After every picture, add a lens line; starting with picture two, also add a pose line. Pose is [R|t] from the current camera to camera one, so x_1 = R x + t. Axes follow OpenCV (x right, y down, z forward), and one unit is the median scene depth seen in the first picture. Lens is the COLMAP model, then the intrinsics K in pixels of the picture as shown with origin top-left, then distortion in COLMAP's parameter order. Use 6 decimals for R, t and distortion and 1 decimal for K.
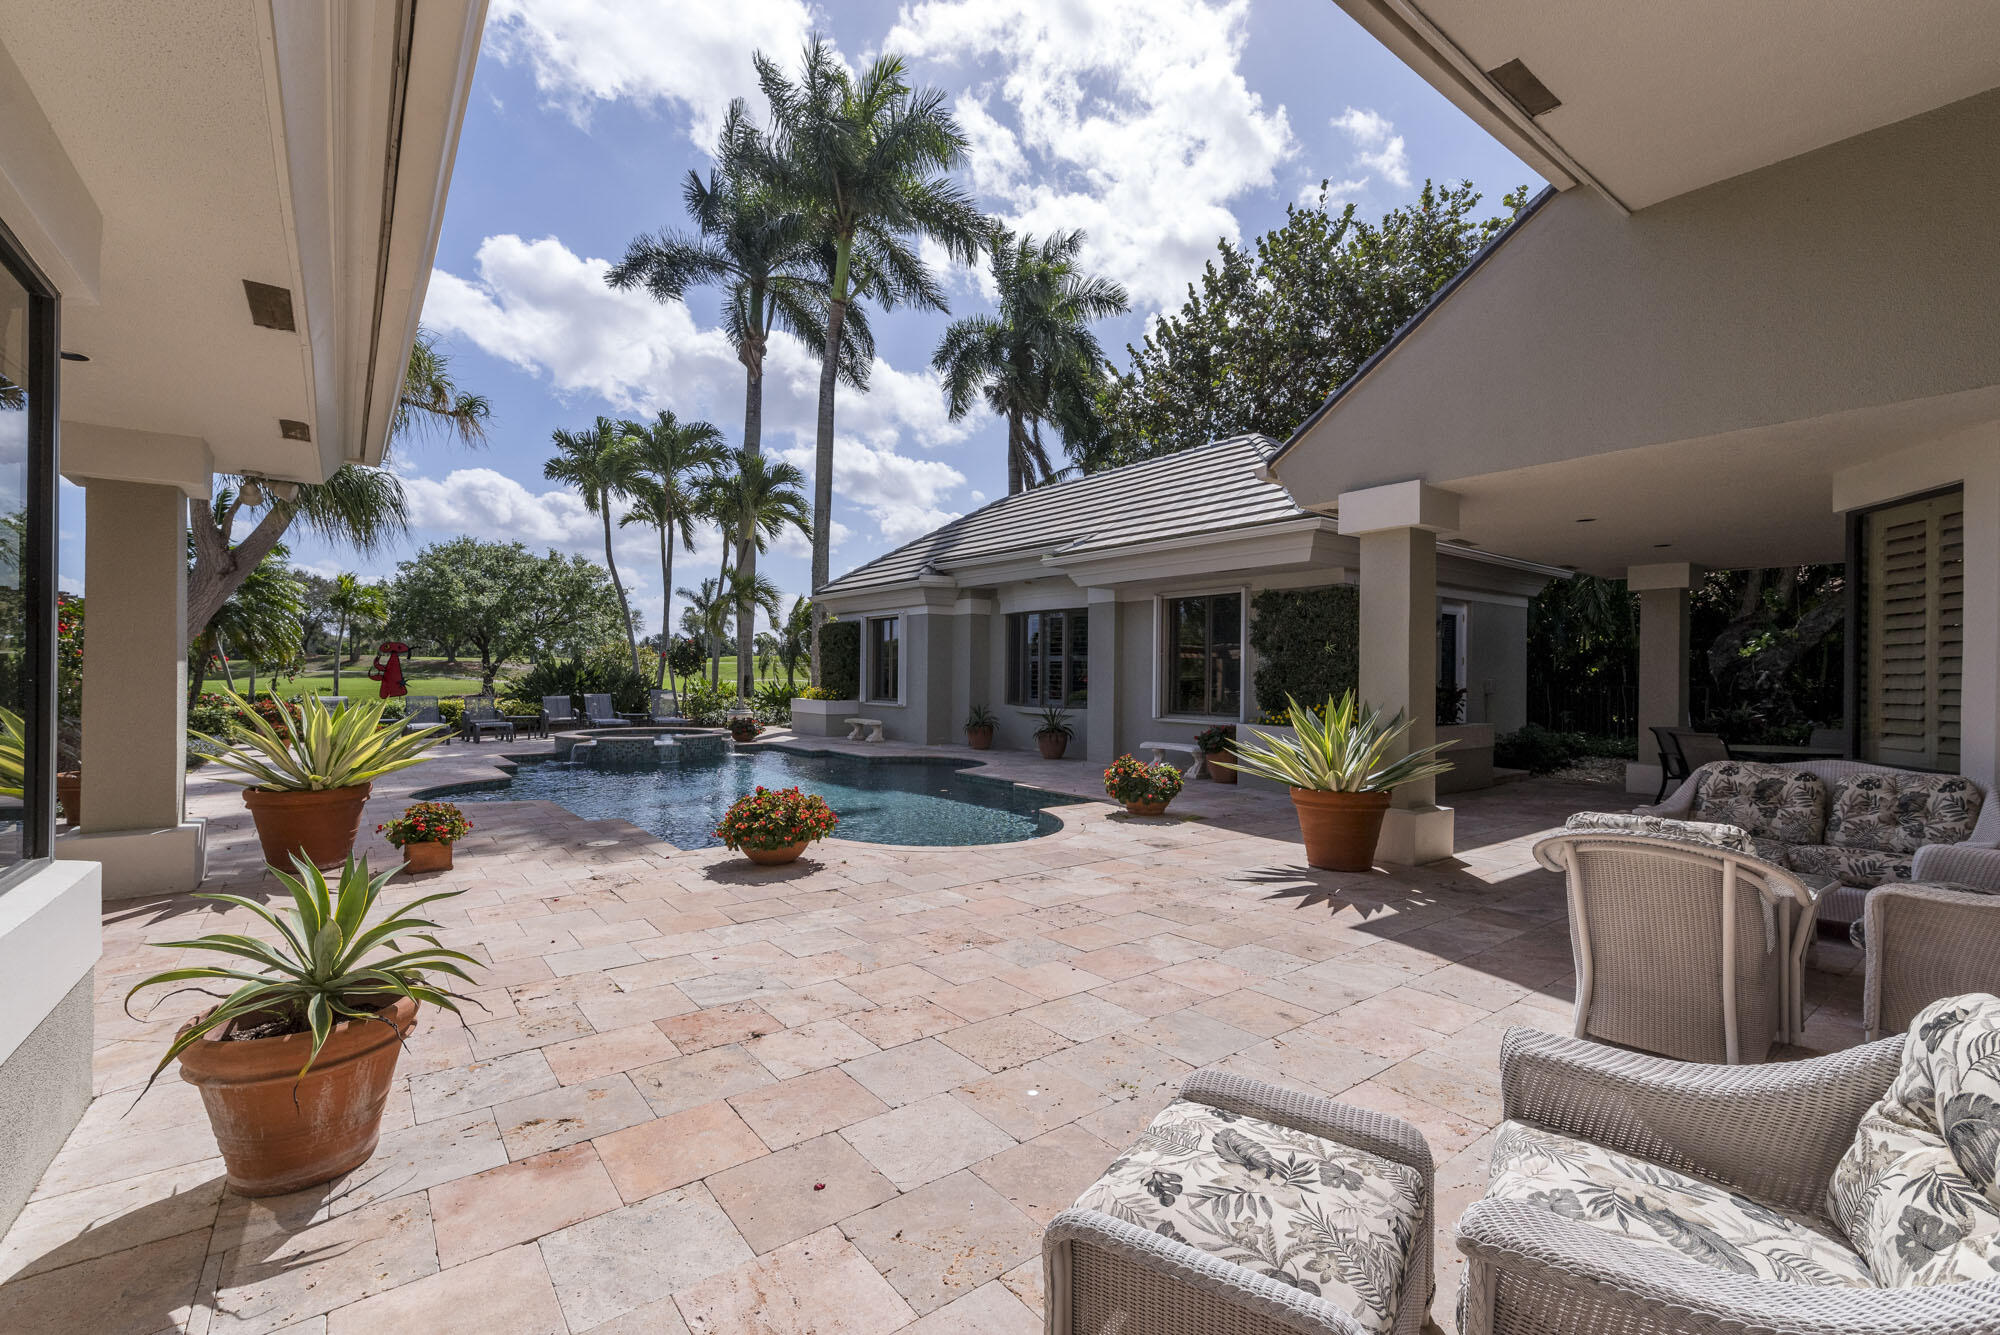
lens RADIAL K [[852.1, 0, 999.9], [0, 852.1, 673.0], [0, 0, 1]] dist [0.000058, 0.000261]
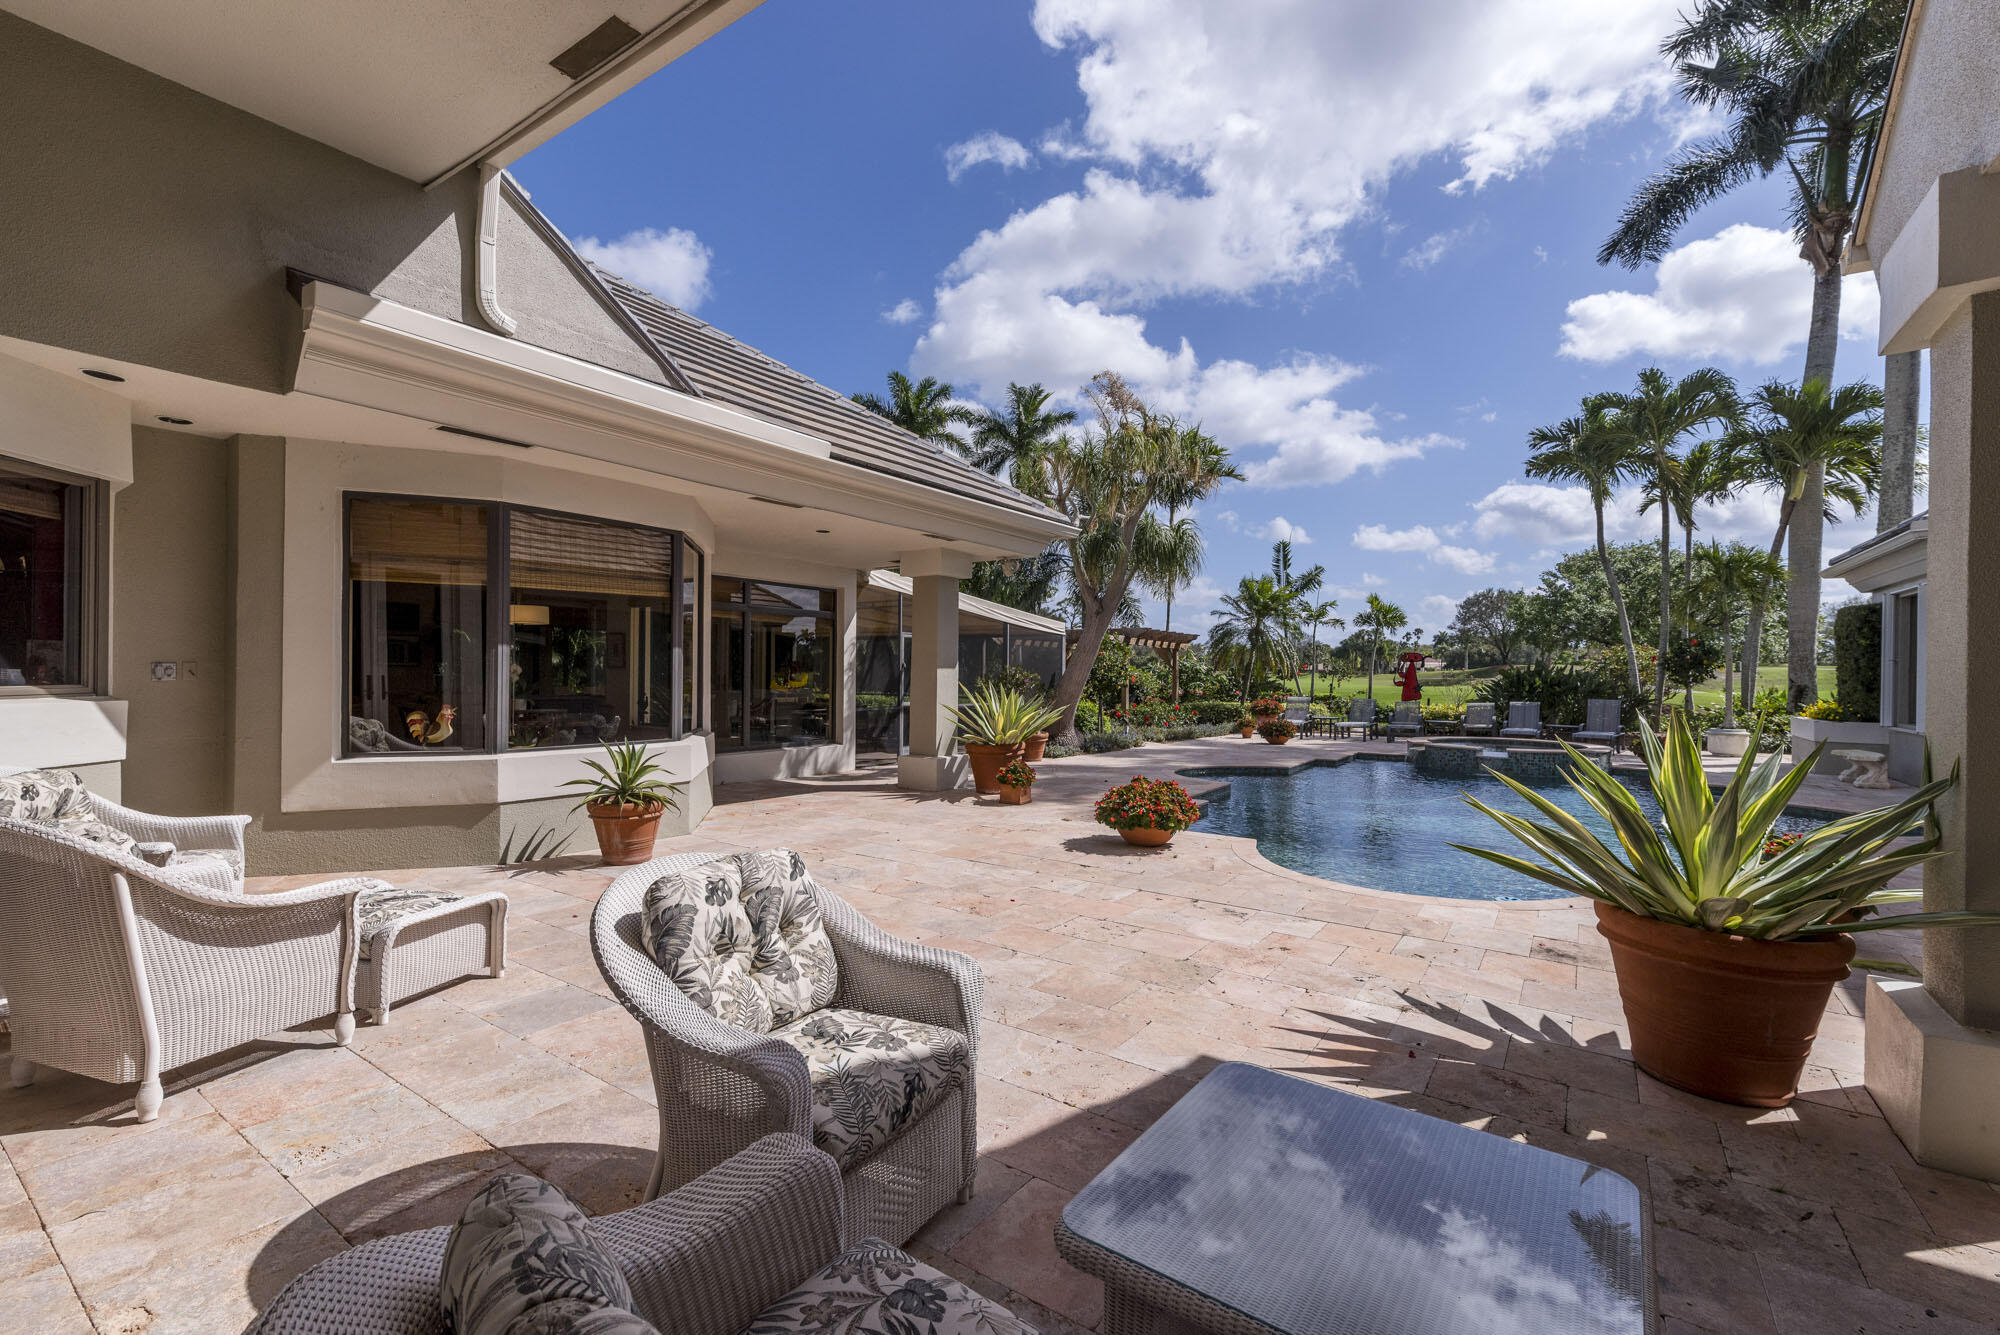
lens RADIAL K [[852.1, 0, 999.9], [0, 852.1, 673.0], [0, 0, 1]] dist [0.000058, 0.000261]
pose [[0.303695, -0.002019, -0.952767, 0.246164], [-0.007123, 0.999965, -0.004390, 0.001137], [0.952743, 0.008119, 0.303670, 0.158250]]
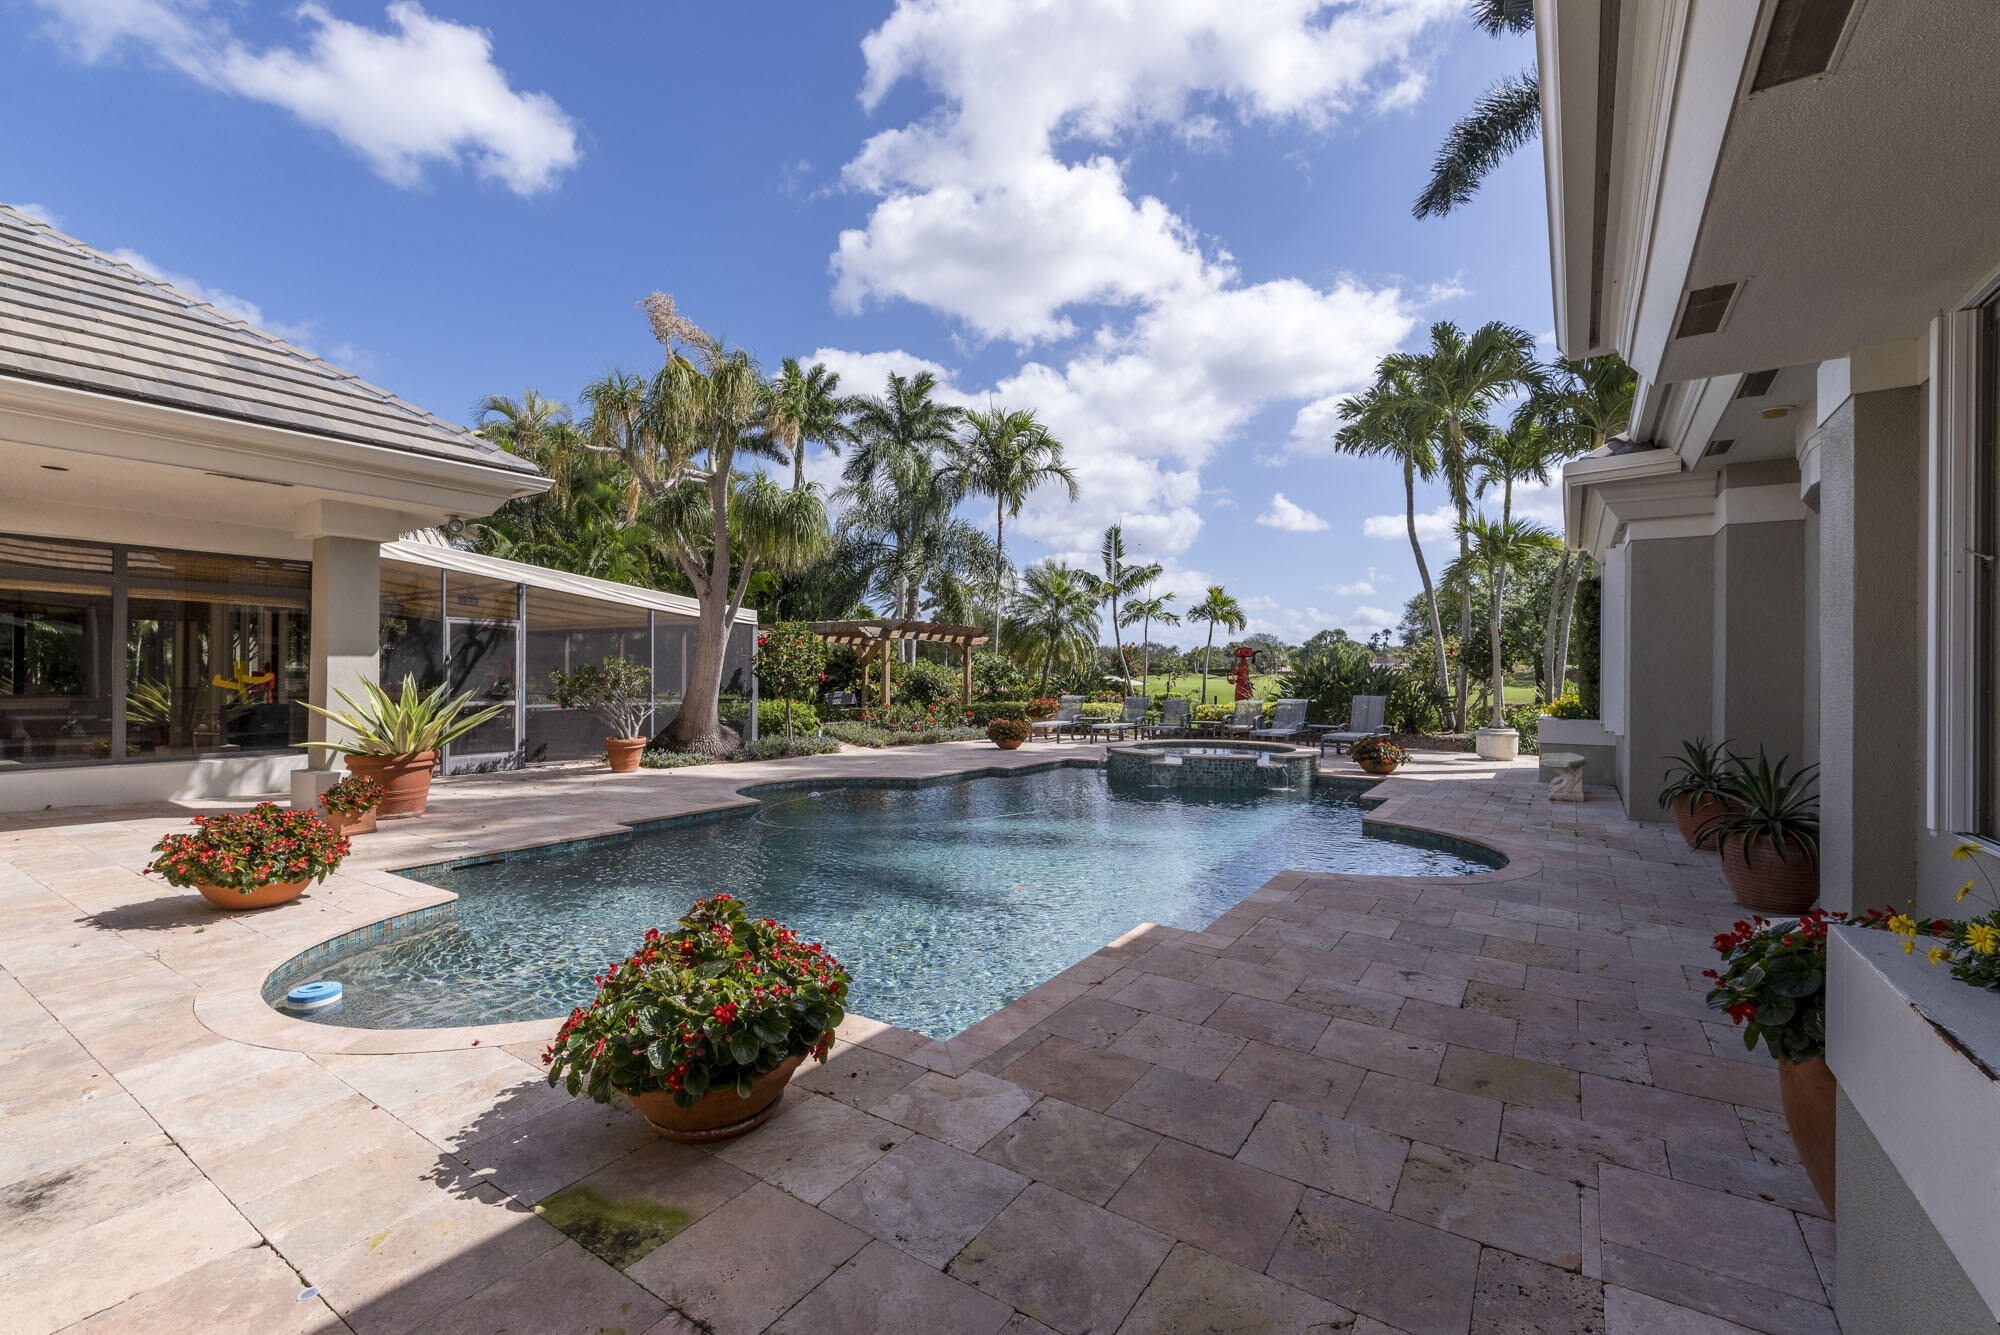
lens RADIAL K [[852.1, 0, 999.9], [0, 852.1, 673.0], [0, 0, 1]] dist [0.000058, 0.000261]
pose [[0.323536, -0.006961, -0.946190, 0.220389], [-0.001986, 0.999966, -0.008035, 0.006563], [0.946214, 0.004479, 0.323511, 0.453860]]
